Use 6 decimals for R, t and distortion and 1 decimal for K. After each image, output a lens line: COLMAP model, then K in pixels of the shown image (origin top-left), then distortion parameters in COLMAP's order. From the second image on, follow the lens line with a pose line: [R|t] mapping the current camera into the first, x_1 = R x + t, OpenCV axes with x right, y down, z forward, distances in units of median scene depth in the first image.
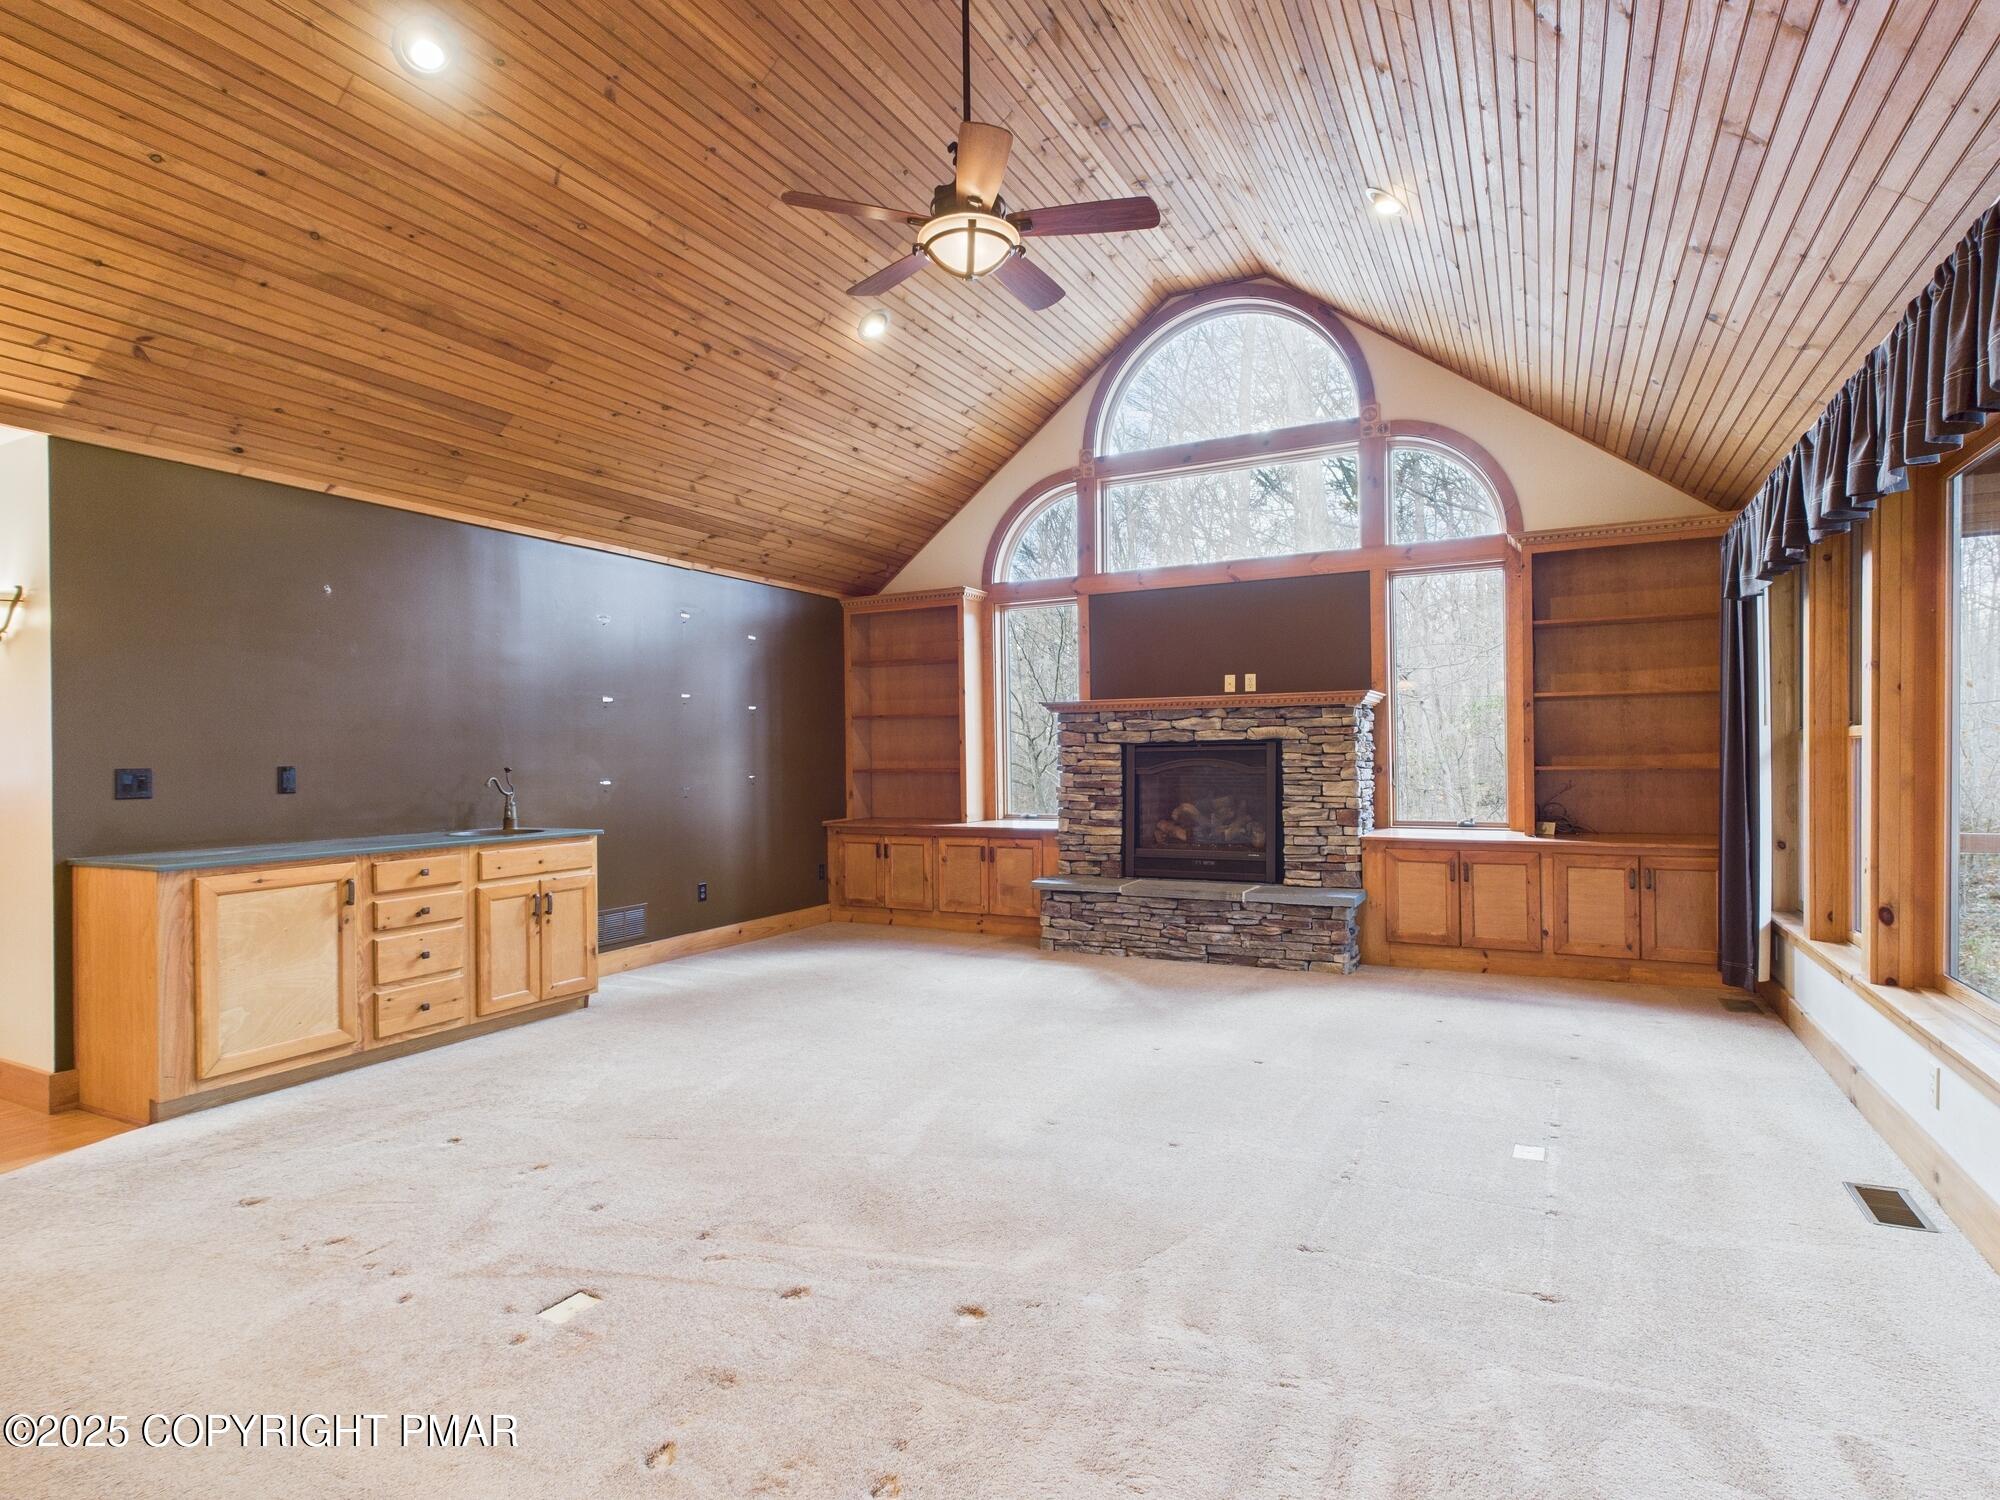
lens RADIAL K [[1059.9, 0, 996.1], [0, 1059.9, 741.5], [0, 0, 1]] dist [0.002393, 0.000108]
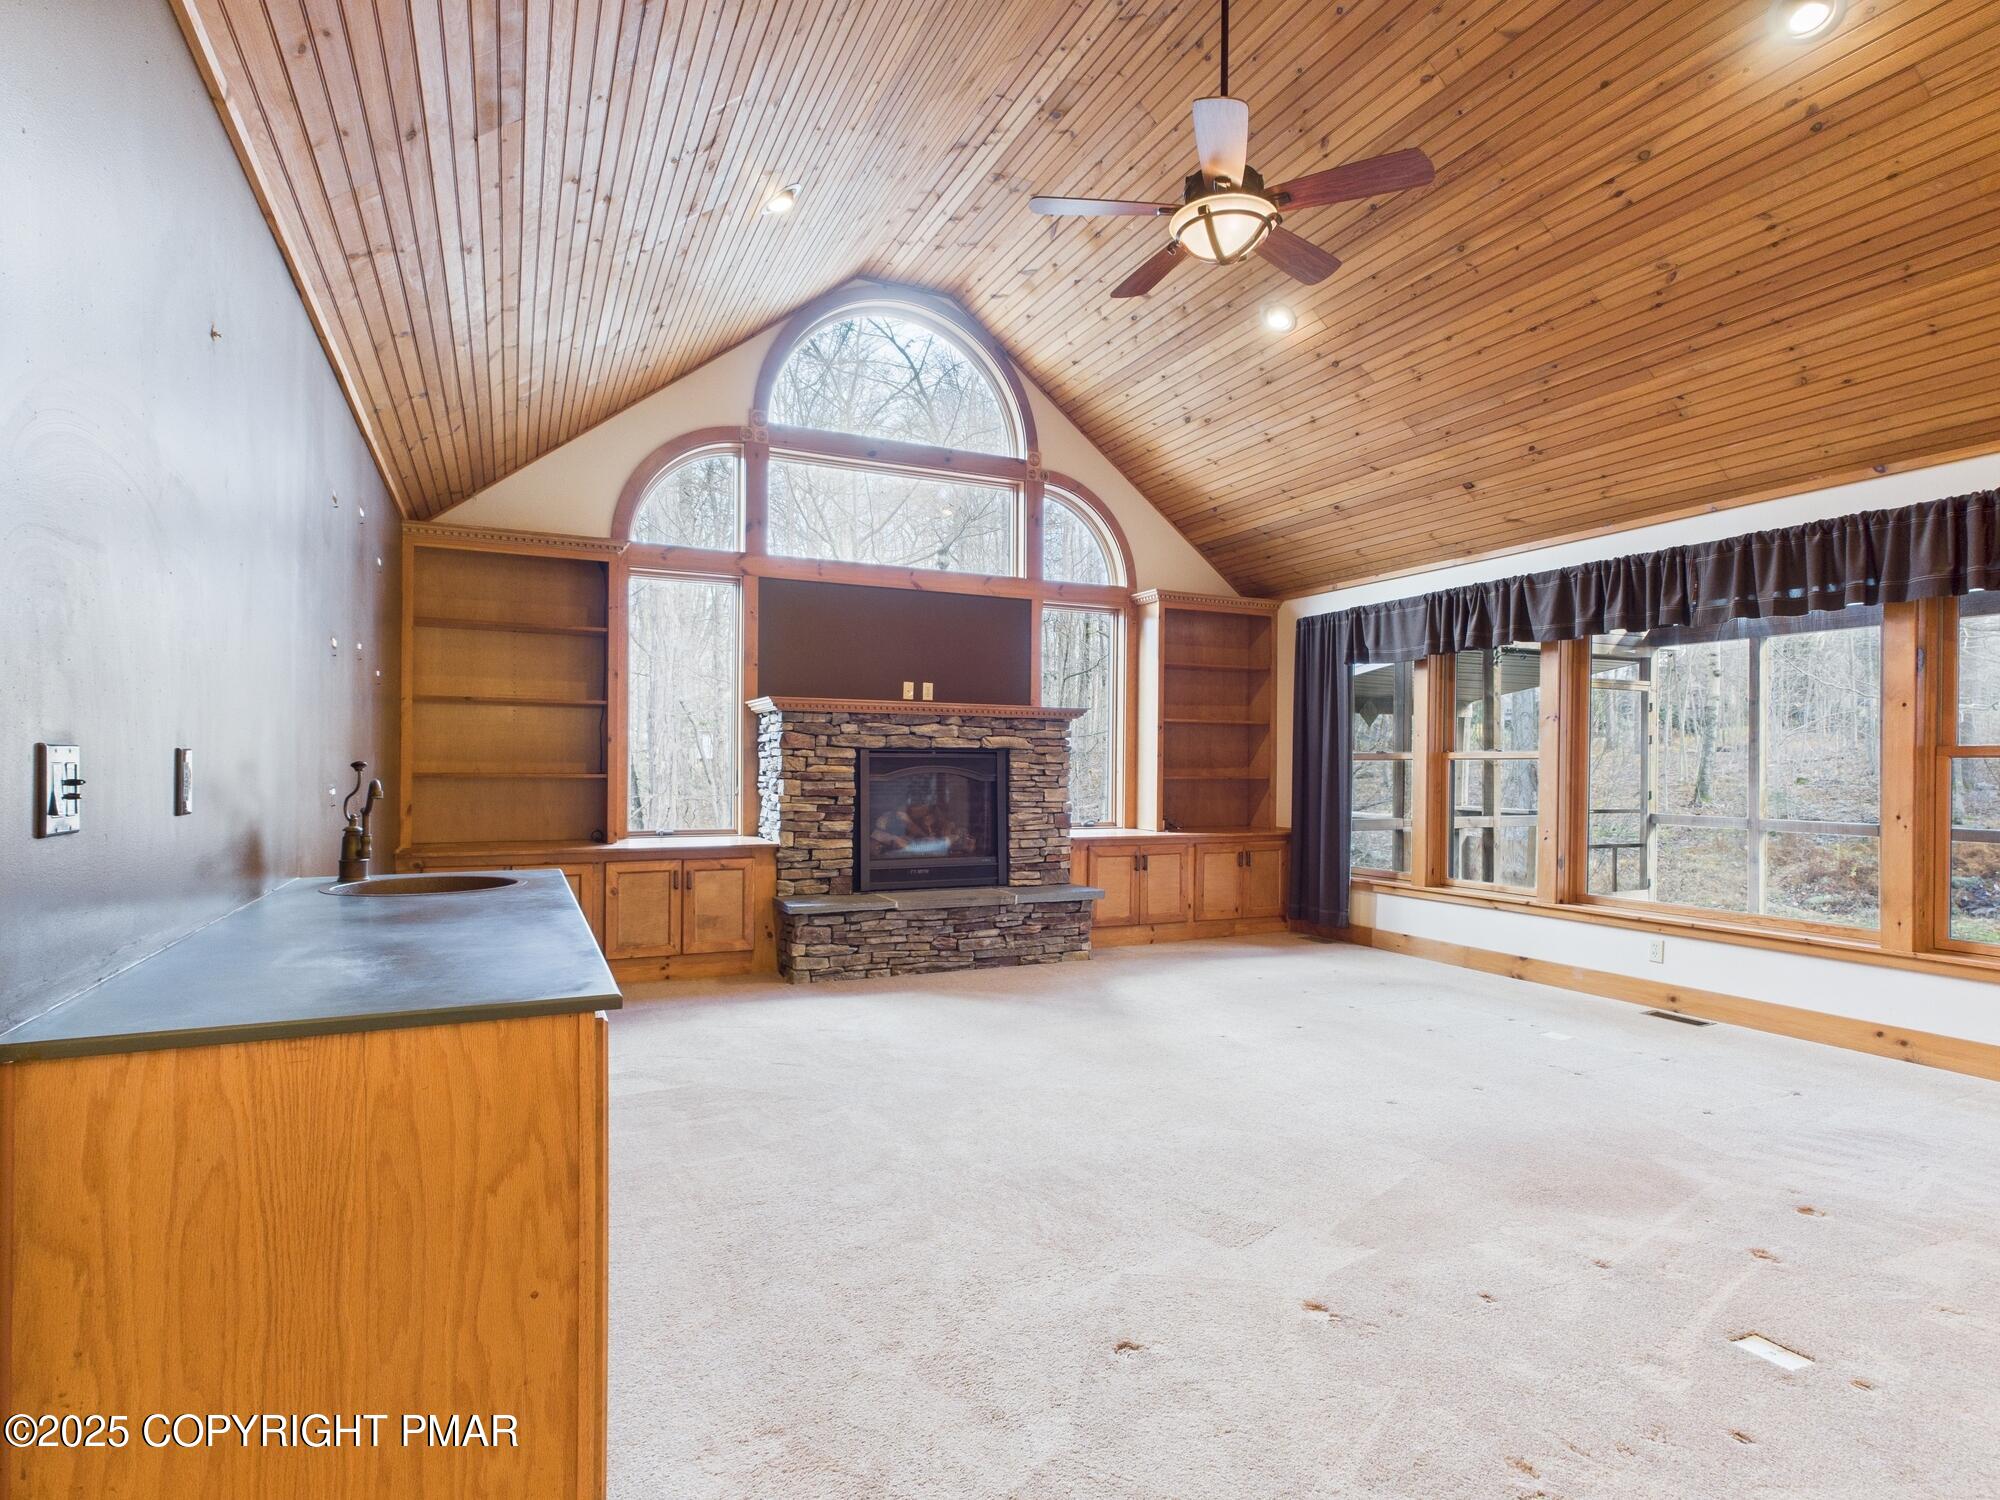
lens RADIAL K [[1054.8, 0, 1004.0], [0, 1054.8, 761.0], [0, 0, 1]] dist [-0.000912, 0.000173]
pose [[0.603133, 0.020430, 0.797379, -0.544665], [-0.023721, 0.999689, -0.007672, 0.017480], [-0.797288, -0.014288, 0.603430, 0.351475]]
